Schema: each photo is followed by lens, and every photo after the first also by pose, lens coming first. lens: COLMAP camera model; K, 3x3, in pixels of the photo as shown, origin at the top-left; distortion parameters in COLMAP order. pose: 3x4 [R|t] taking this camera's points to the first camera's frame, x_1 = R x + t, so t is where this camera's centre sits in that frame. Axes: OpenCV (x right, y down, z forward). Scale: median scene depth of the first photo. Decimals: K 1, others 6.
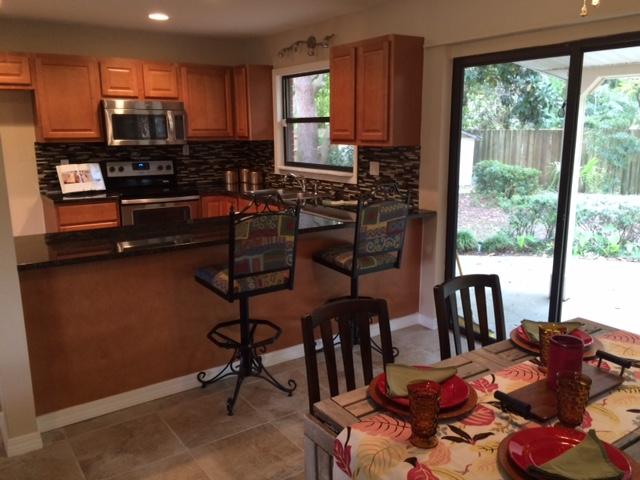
lens RADIAL K [[545.3, 0, 322.7], [0, 545.3, 239.6], [0, 0, 1]] dist [0.053111, -0.022300]
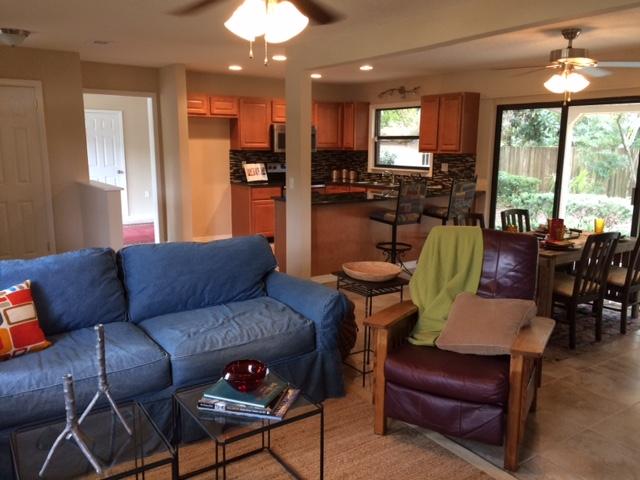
lens RADIAL K [[545.3, 0, 317.2], [0, 545.3, 240.8], [0, 0, 1]] dist [0.053111, -0.022300]
pose [[0.999884, 0.014948, -0.003059, -0.238974], [-0.015015, 0.999618, -0.023220, 0.115911], [0.002711, 0.023263, 0.999726, -0.557539]]
